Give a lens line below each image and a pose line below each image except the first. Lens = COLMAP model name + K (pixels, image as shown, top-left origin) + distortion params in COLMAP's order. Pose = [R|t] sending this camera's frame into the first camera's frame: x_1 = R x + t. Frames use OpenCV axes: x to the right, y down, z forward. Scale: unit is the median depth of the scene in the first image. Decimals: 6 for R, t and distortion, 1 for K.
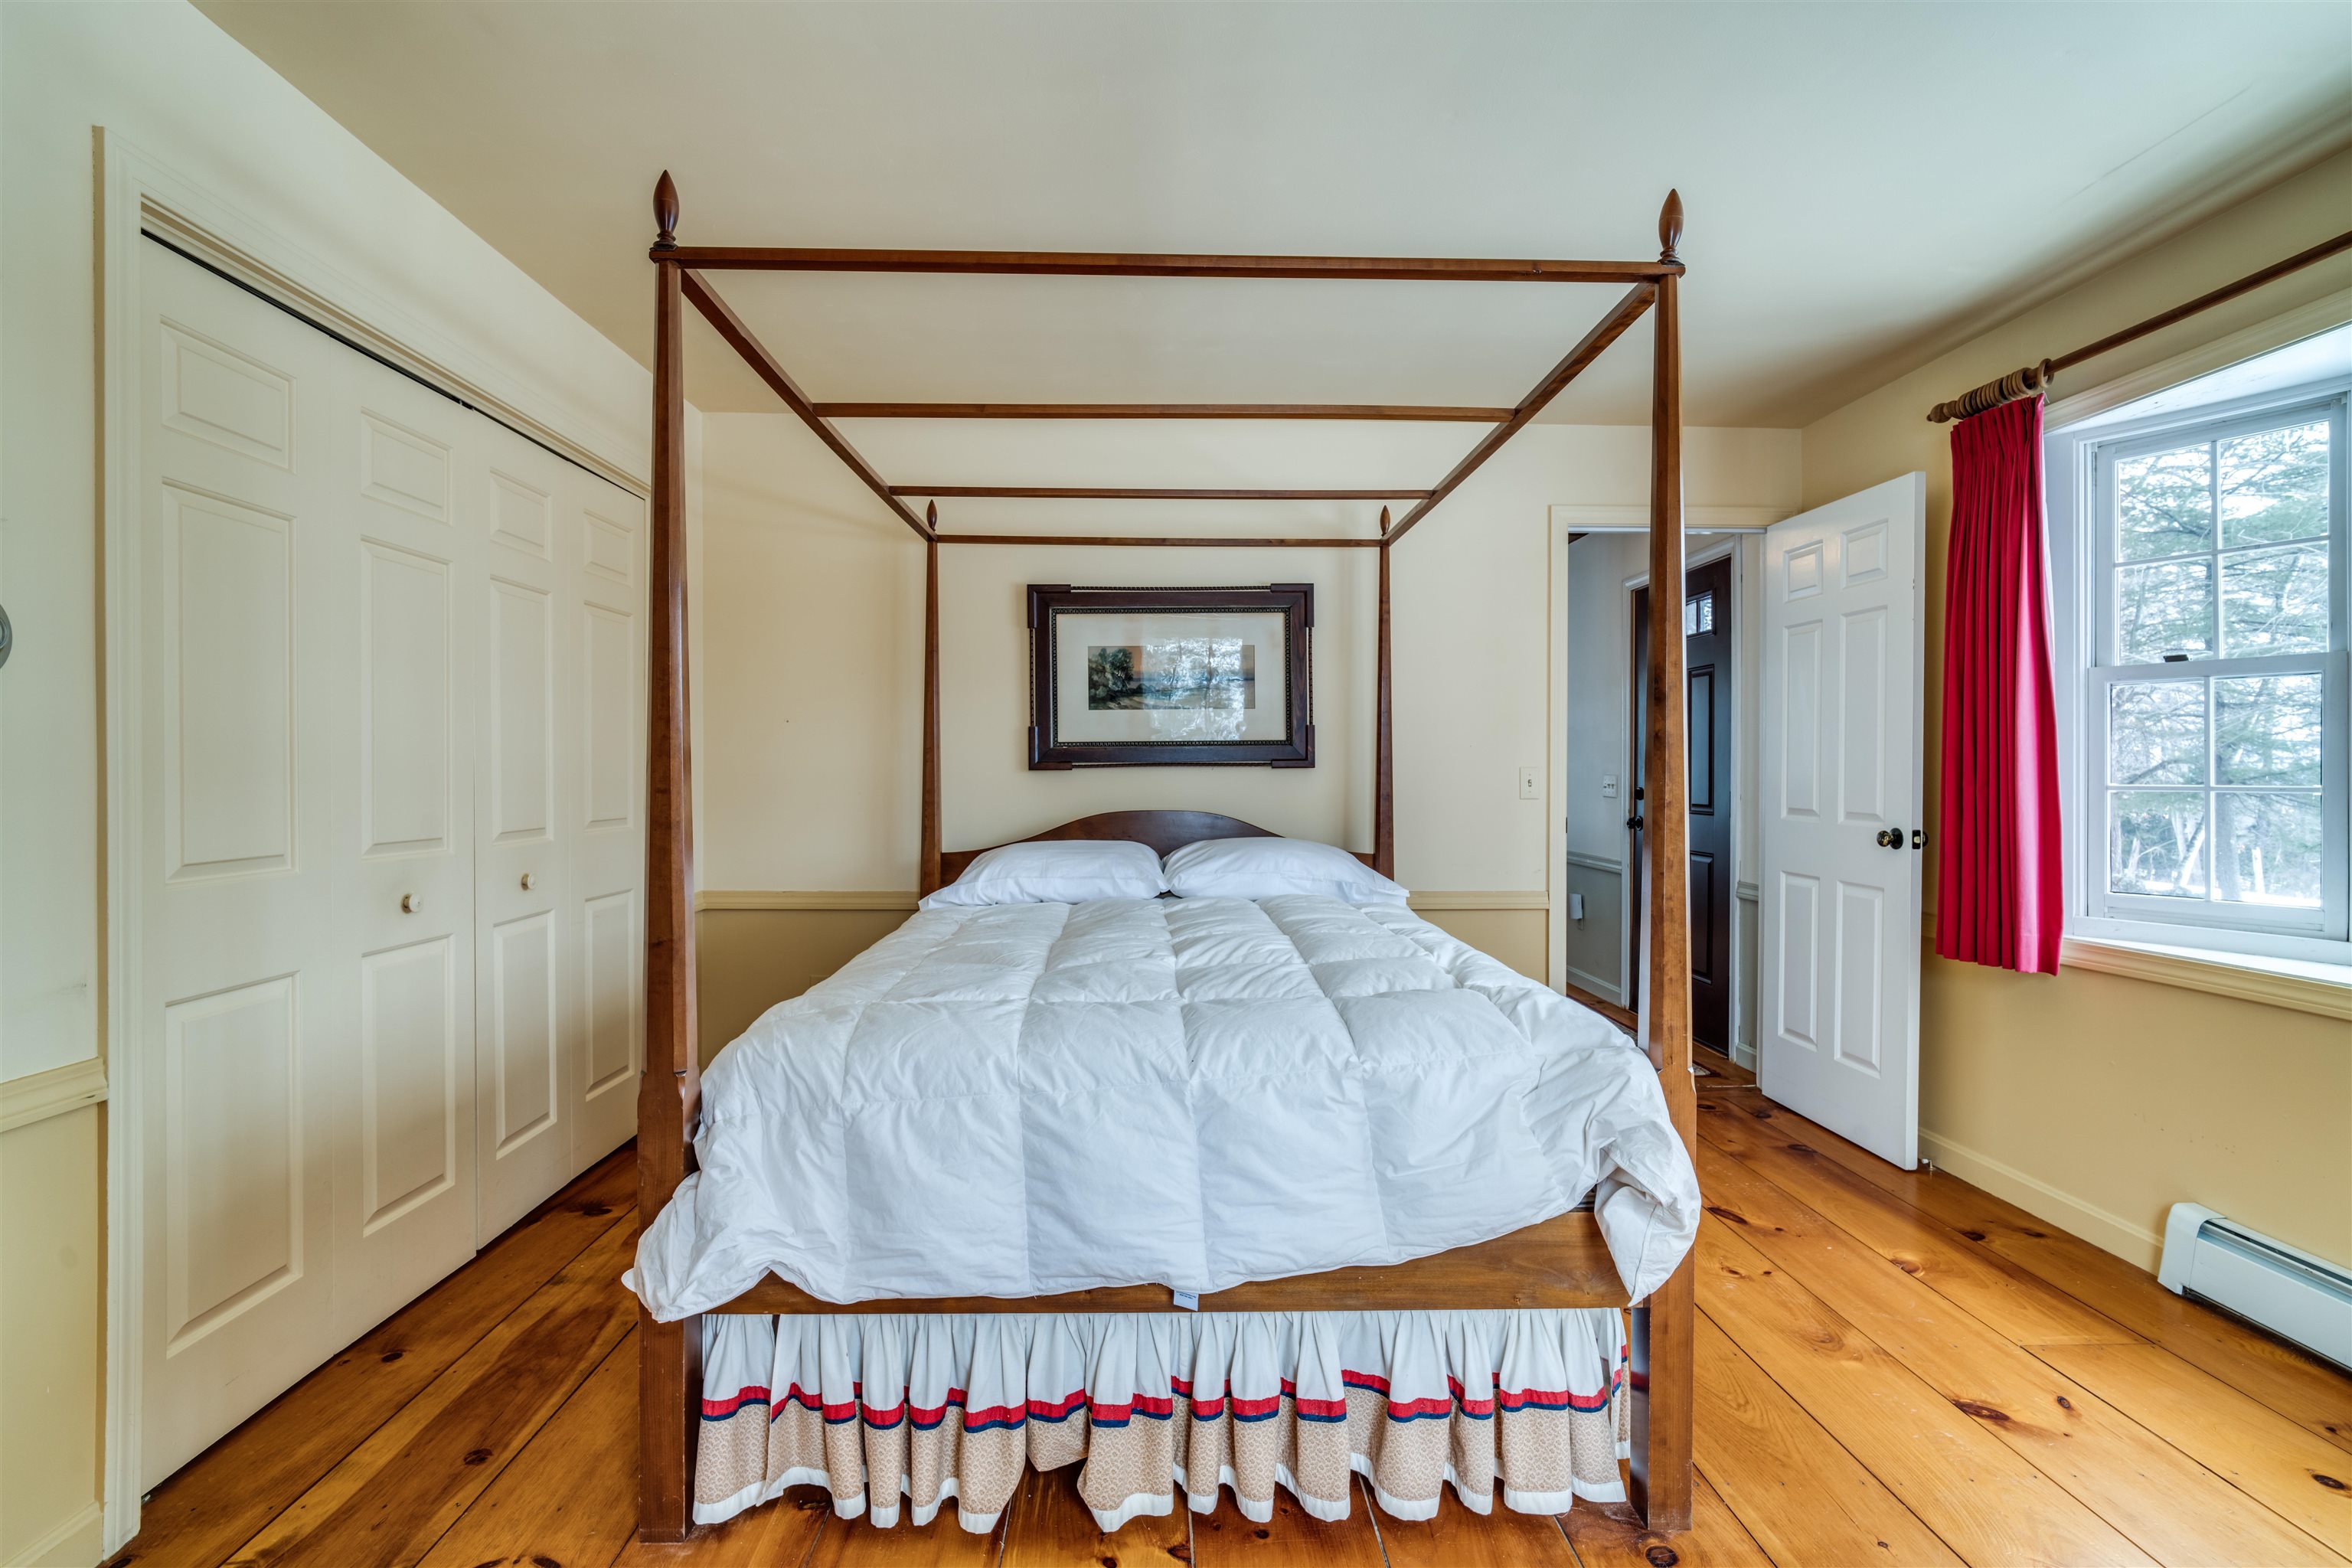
lens RADIAL K [[1135.8, 0, 1181.4], [0, 1135.8, 768.5], [0, 0, 1]] dist [-0.017255, 0.012767]
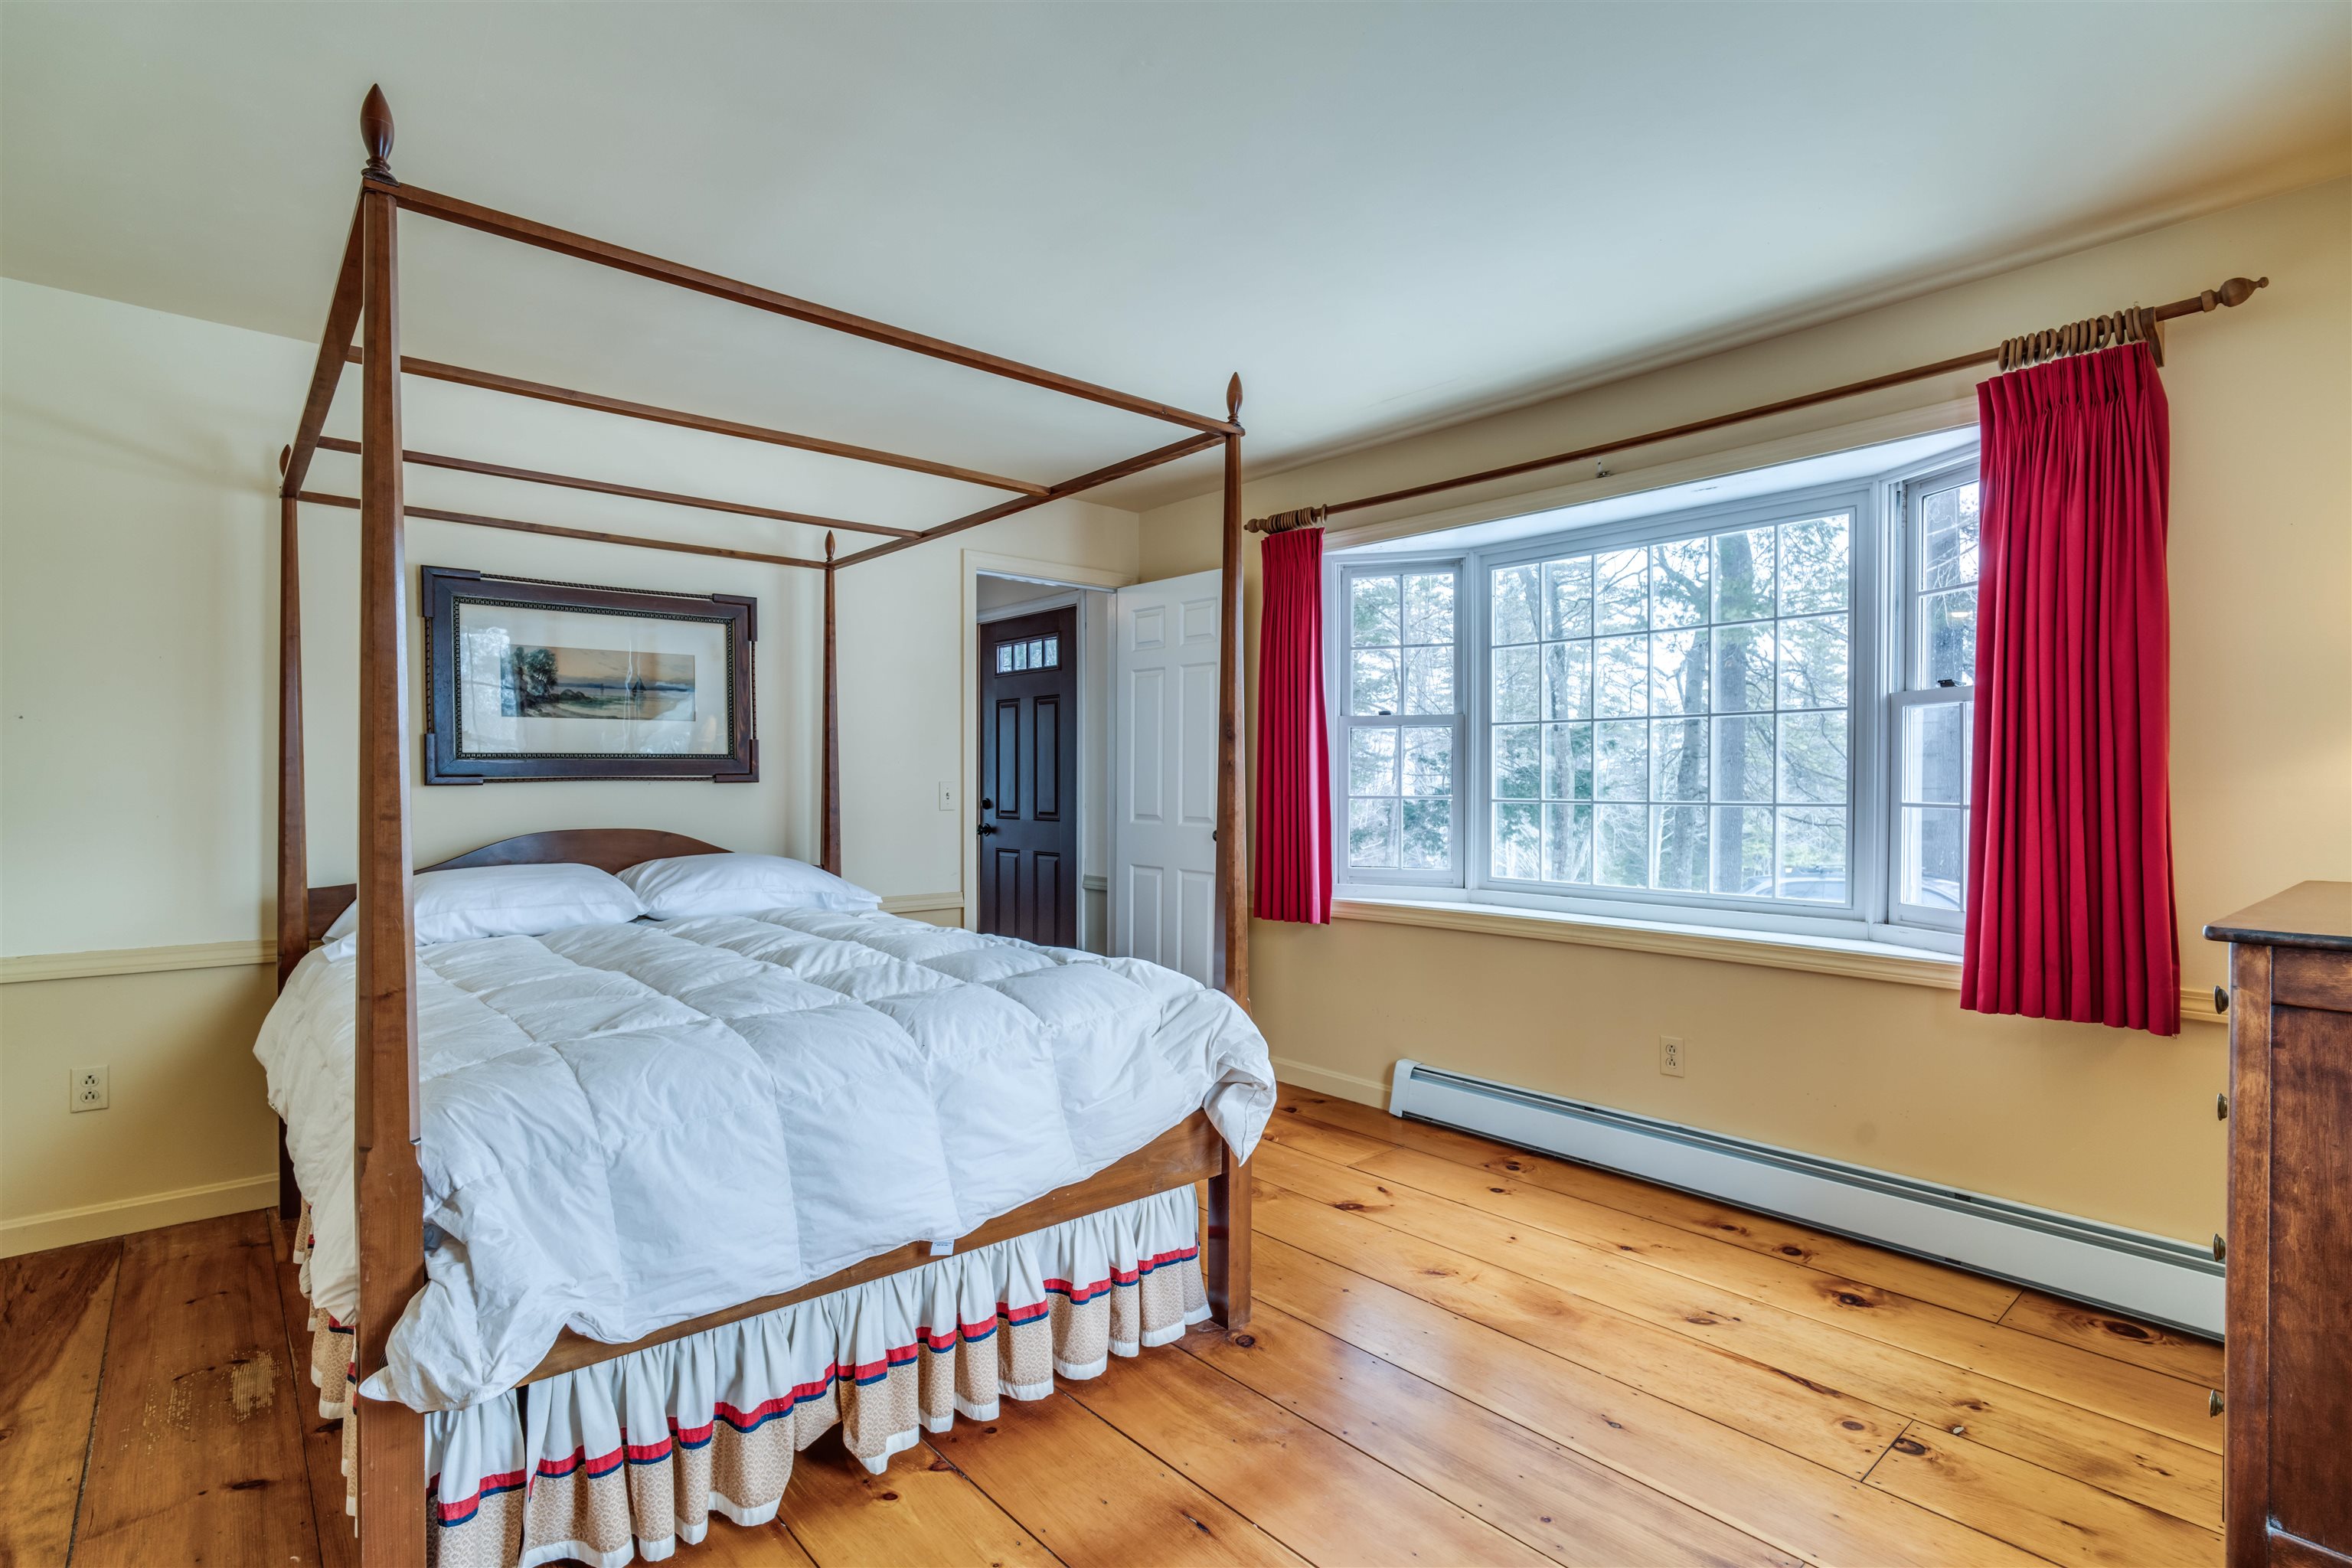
lens RADIAL K [[1259.2, 0, 1114.8], [0, 1259.2, 788.3], [0, 0, 1]] dist [-0.003625, 0.000069]
pose [[0.758813, -0.004898, 0.651291, -0.665545], [-0.002868, 0.999937, 0.010861, -0.015278], [-0.651303, -0.010109, 0.758751, -0.083550]]
